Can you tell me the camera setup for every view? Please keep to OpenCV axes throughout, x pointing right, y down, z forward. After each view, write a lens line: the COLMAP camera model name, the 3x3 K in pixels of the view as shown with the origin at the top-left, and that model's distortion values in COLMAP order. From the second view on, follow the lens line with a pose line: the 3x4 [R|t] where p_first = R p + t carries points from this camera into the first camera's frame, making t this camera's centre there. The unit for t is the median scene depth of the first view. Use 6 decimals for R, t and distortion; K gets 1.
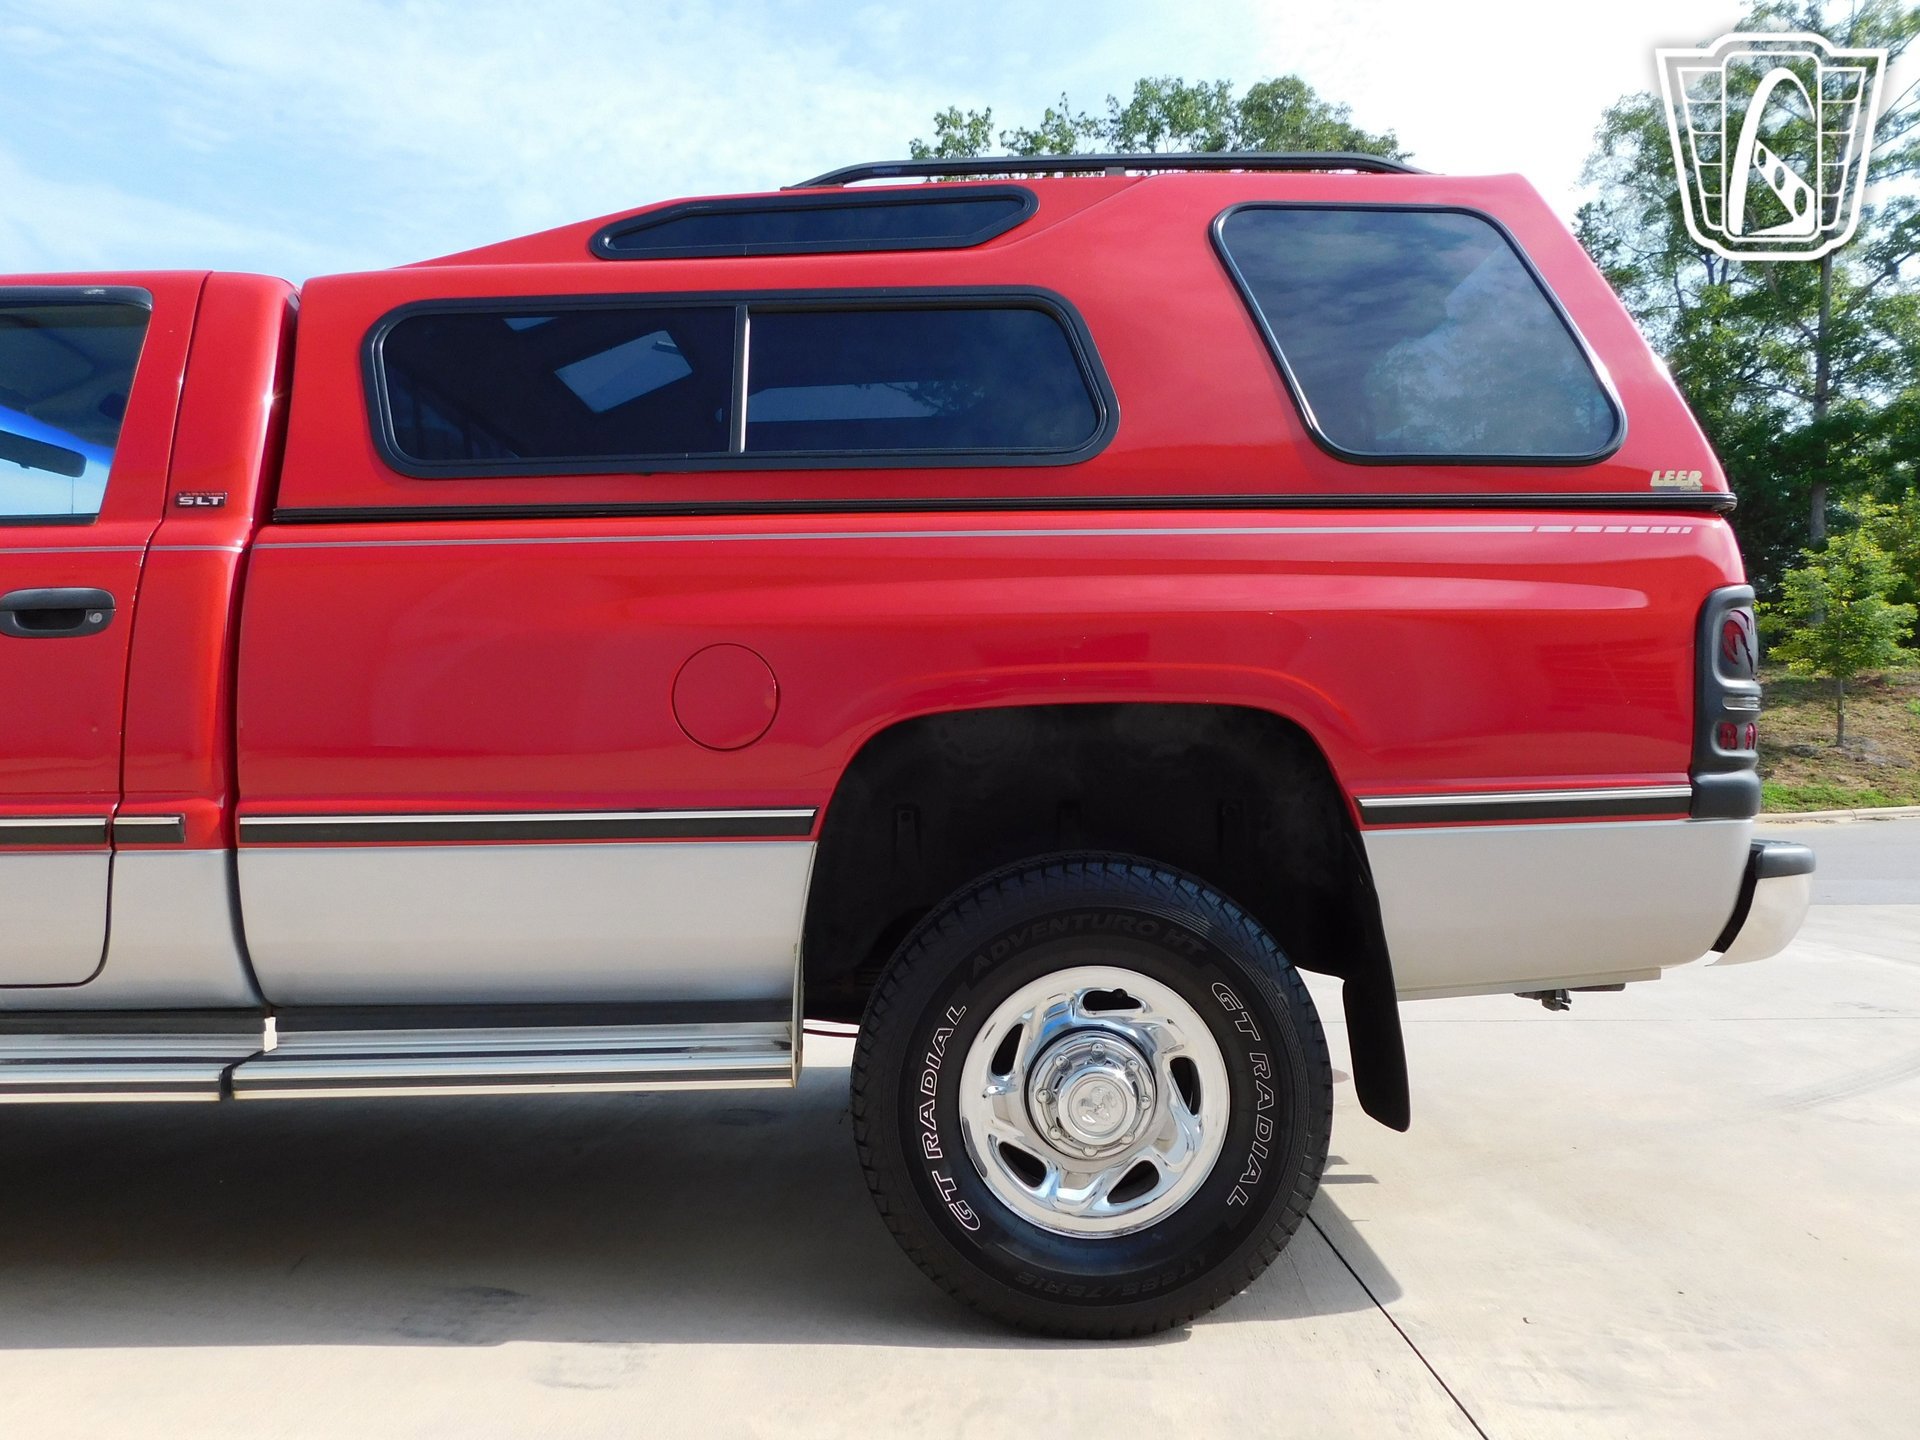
lens RADIAL K [[1290.0, 0, 951.6], [0, 1290.0, 720.2], [0, 0, 1]] dist [-0.056553, 0.056115]
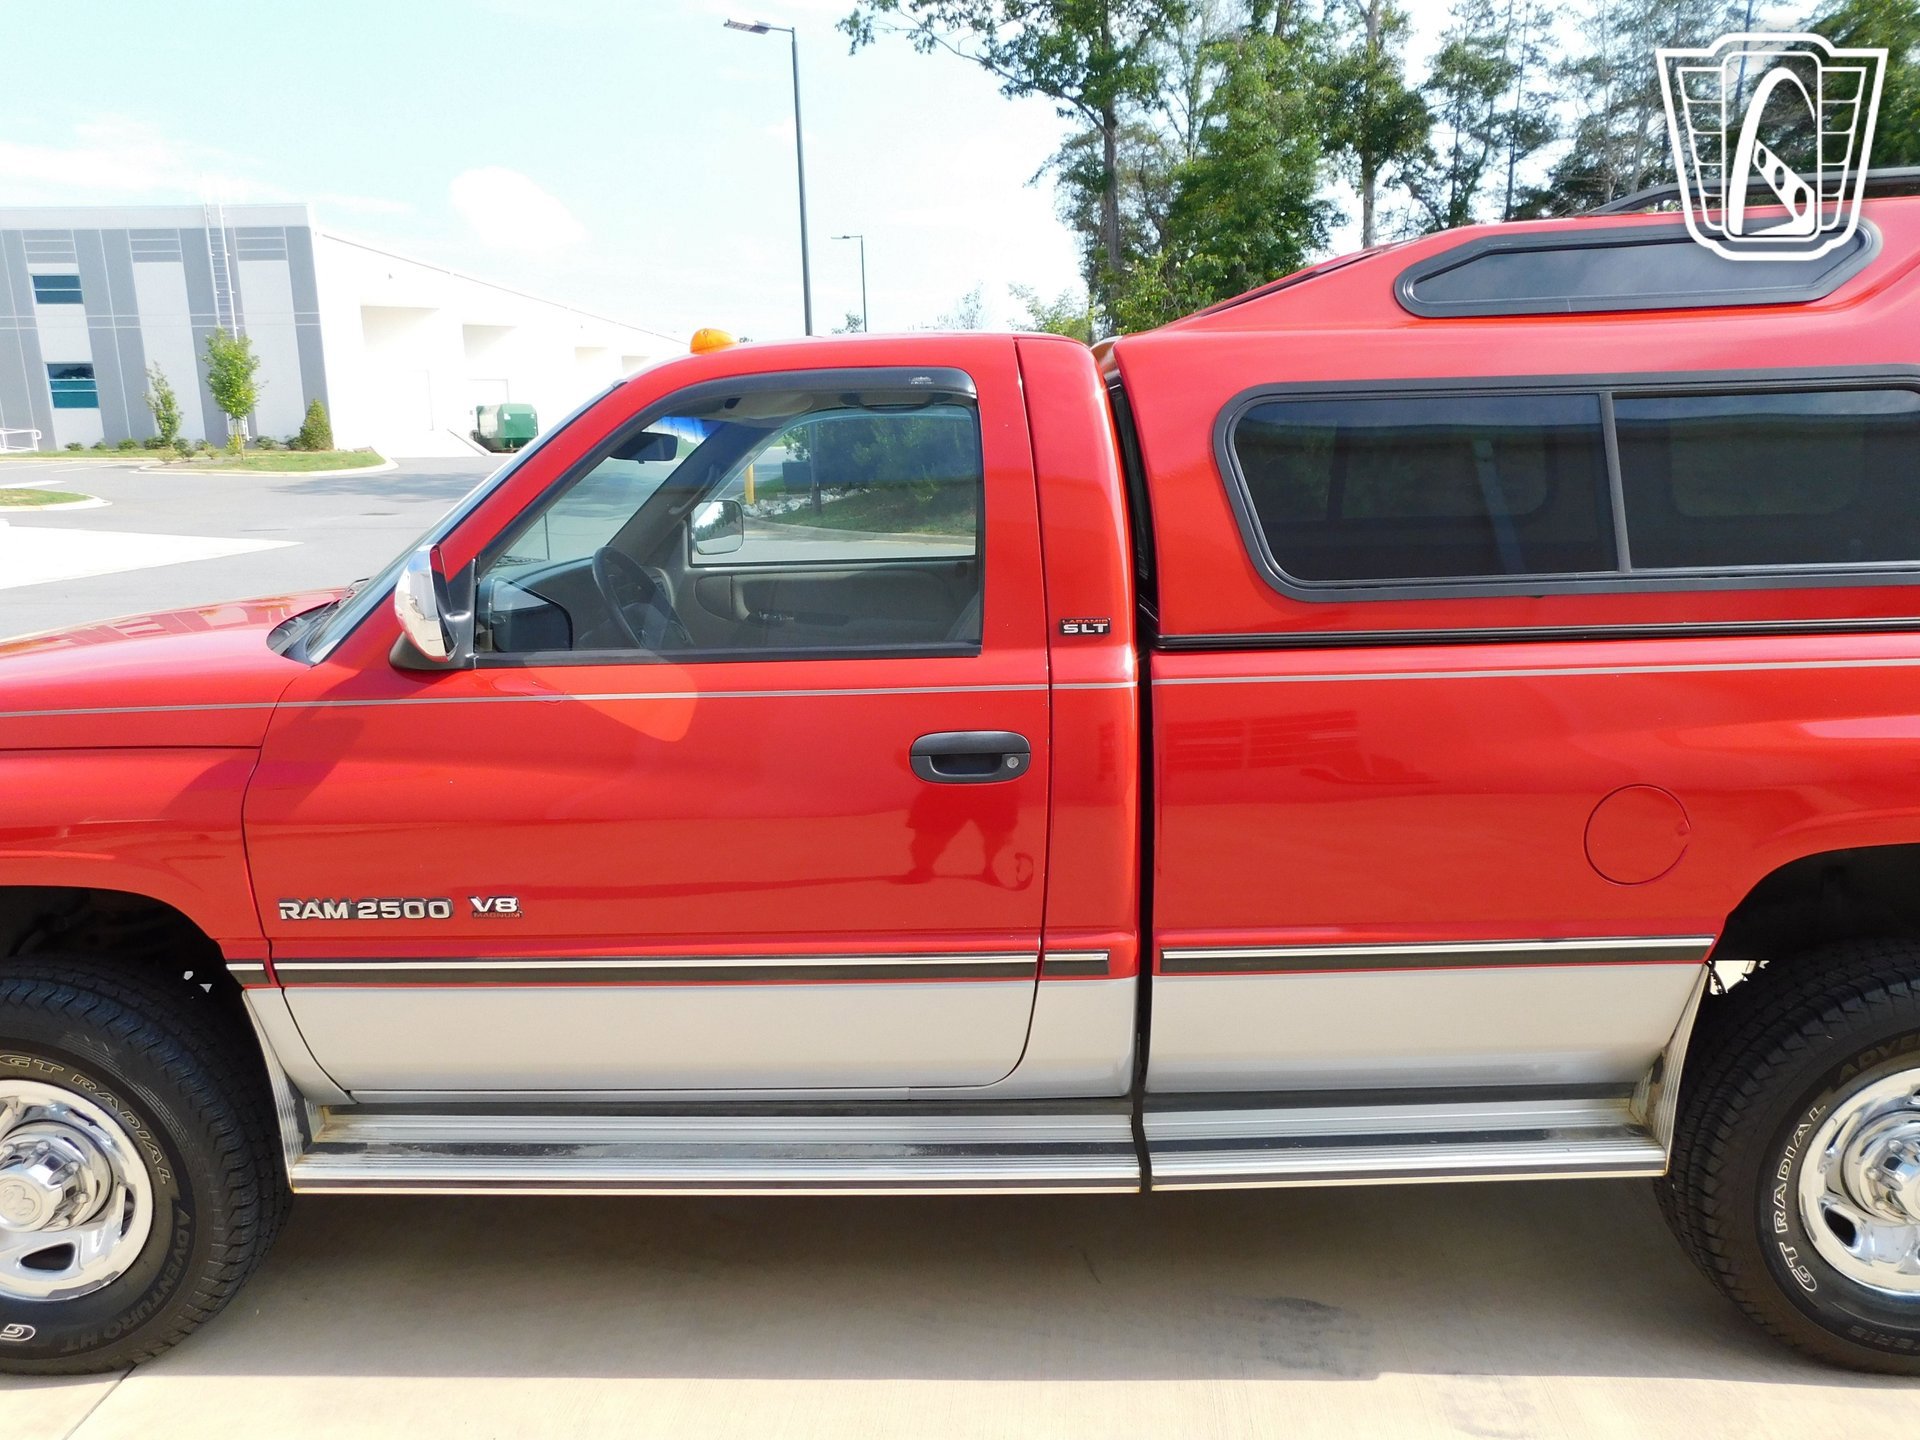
lens RADIAL K [[1290.0, 0, 953.0], [0, 1290.0, 714.6], [0, 0, 1]] dist [-0.056553, 0.056115]
pose [[0.999834, -0.004750, -0.017617, -0.689573], [0.008846, 0.970650, 0.240335, -0.354367], [0.015958, -0.240451, 0.970530, 0.025517]]
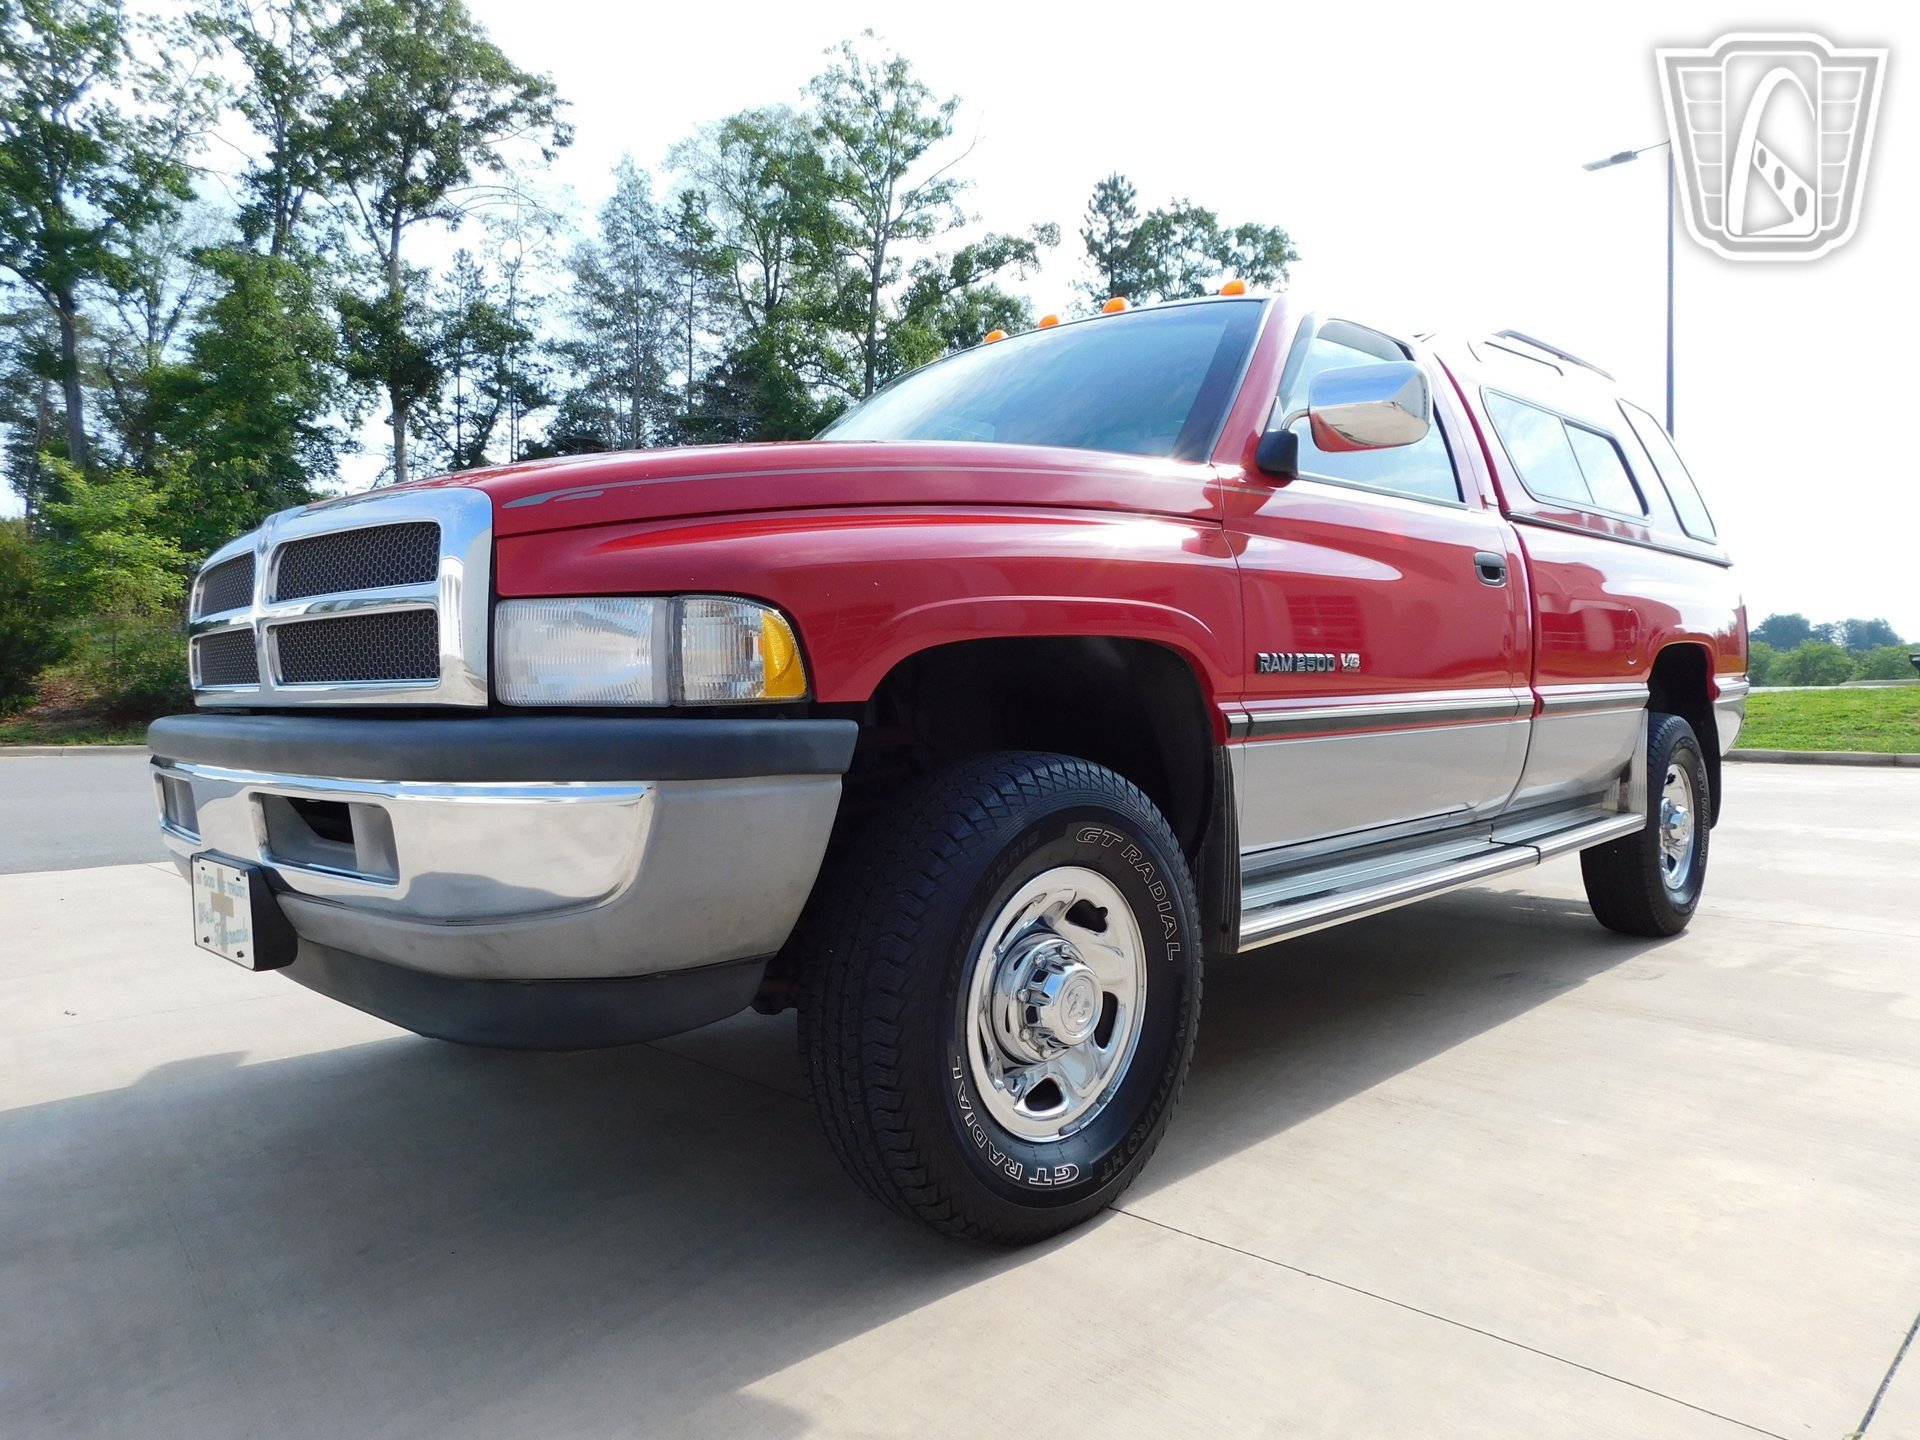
lens RADIAL K [[1290.0, 0, 954.4], [0, 1290.0, 709.3], [0, 0, 1]] dist [-0.056553, 0.056115]
pose [[0.702446, -0.012300, 0.711631, -2.247928], [-0.021373, 0.999035, 0.038364, 0.038845], [-0.711416, -0.042158, 0.701506, 0.355609]]
